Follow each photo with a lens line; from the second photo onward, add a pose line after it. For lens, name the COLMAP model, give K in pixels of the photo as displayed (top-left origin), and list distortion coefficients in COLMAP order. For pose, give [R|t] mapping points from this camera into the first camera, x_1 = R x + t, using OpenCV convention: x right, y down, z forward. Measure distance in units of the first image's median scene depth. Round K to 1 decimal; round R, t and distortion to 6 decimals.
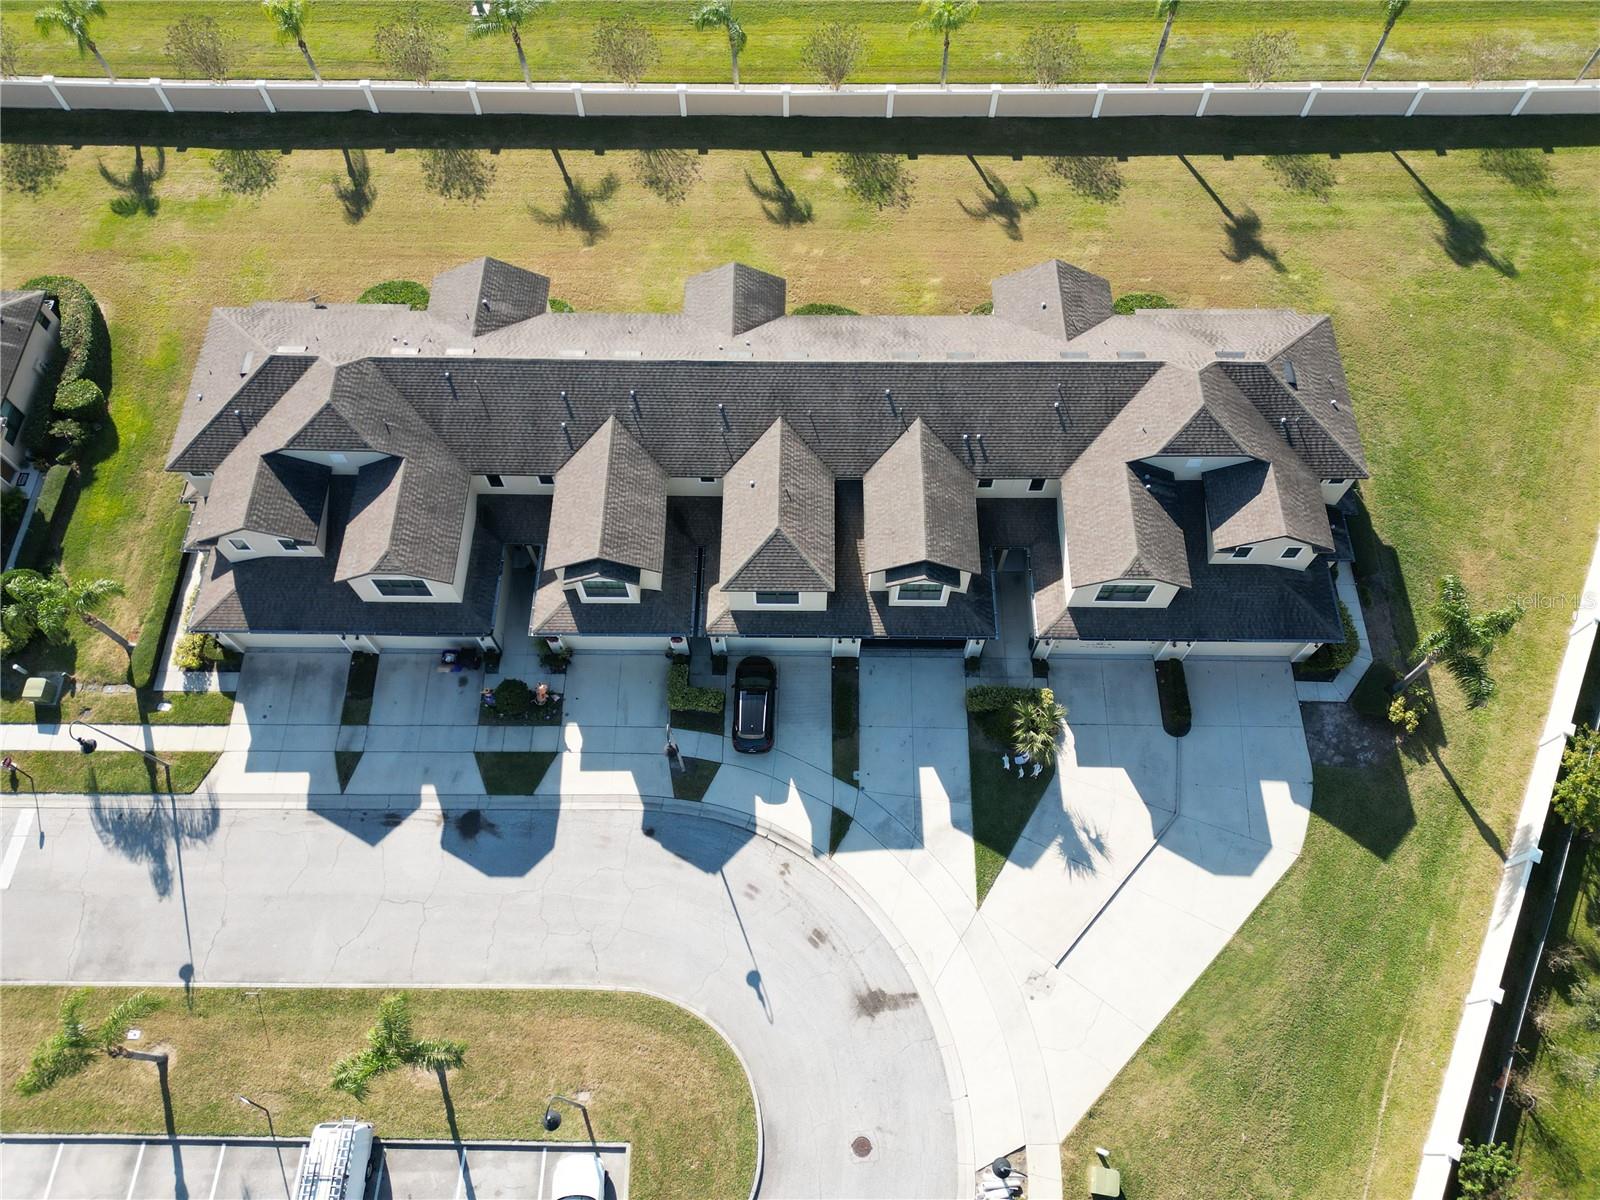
lens RADIAL K [[1125.0, 0, 801.2], [0, 1125.0, 593.2], [0, 0, 1]] dist [0.070132, -0.059726]
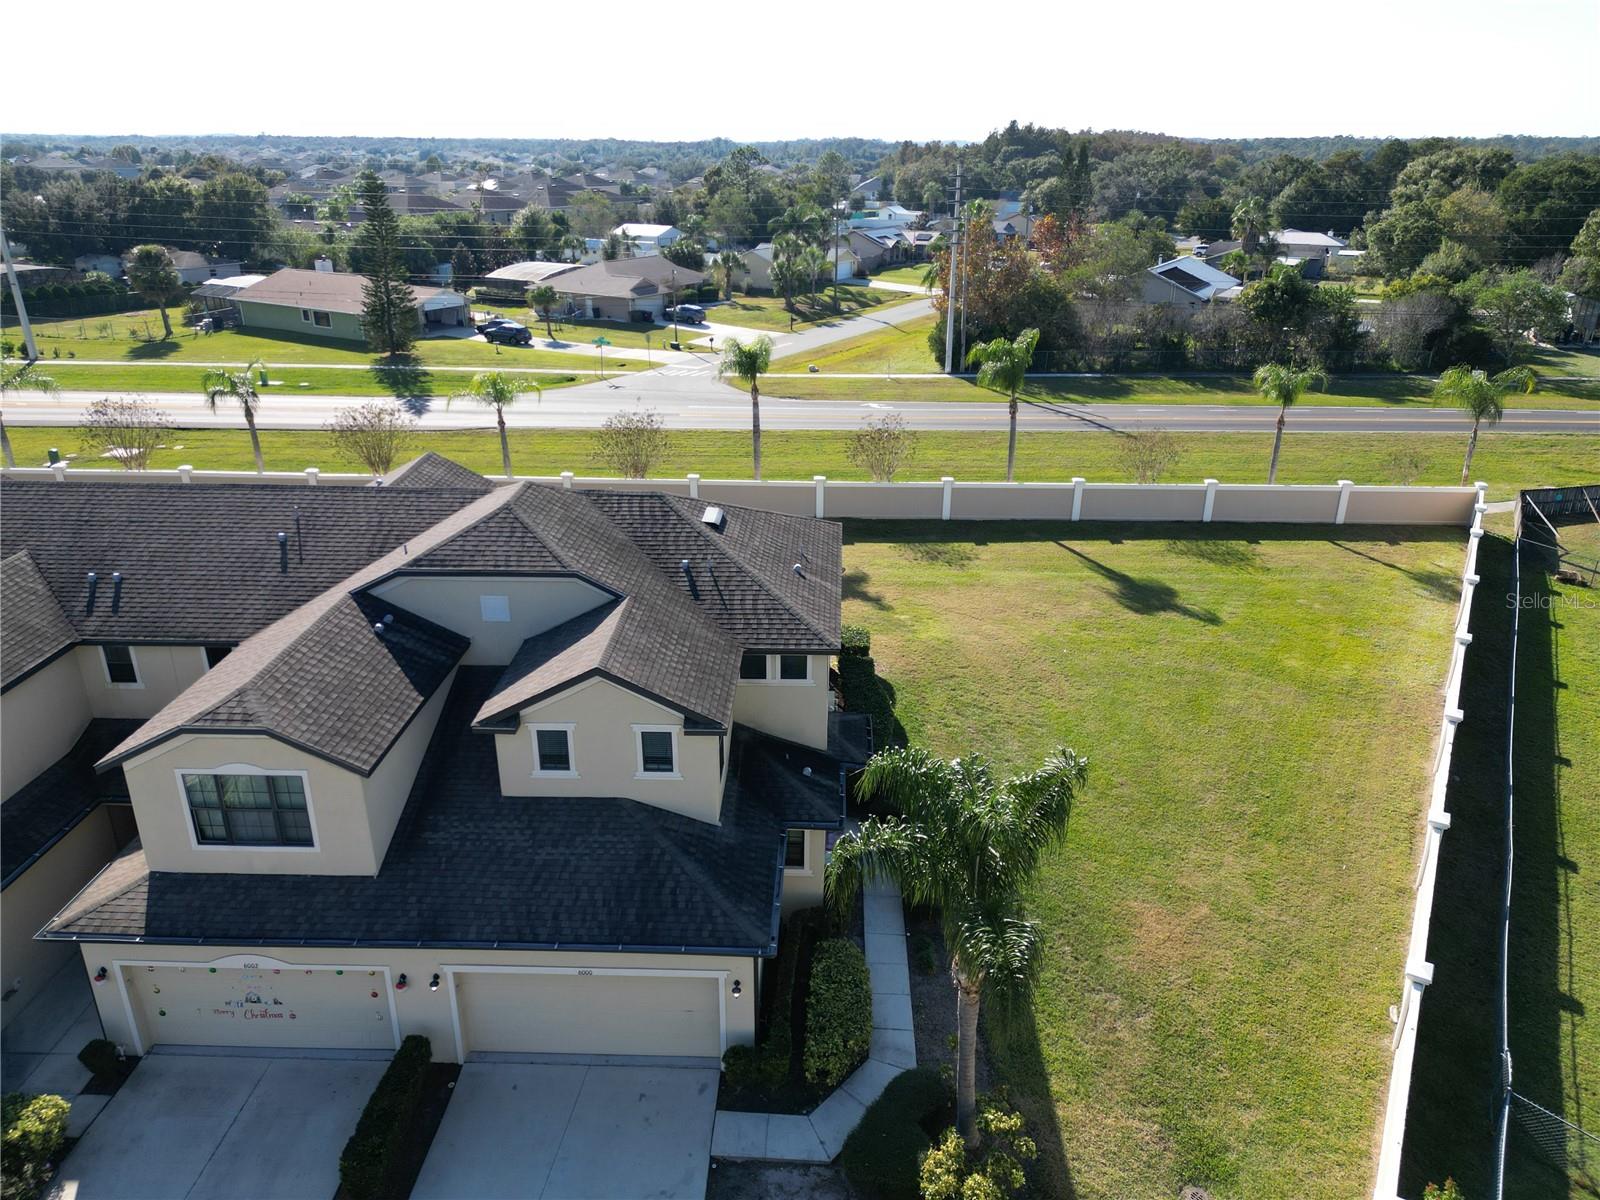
lens RADIAL K [[1125.0, 0, 801.2], [0, 1125.0, 593.2], [0, 0, 1]] dist [0.070132, -0.059726]
pose [[0.999572, 0.013673, -0.025848, 0.469200], [-0.027420, 0.745329, -0.666133, 0.206430], [0.010157, 0.666557, 0.745385, 0.576194]]
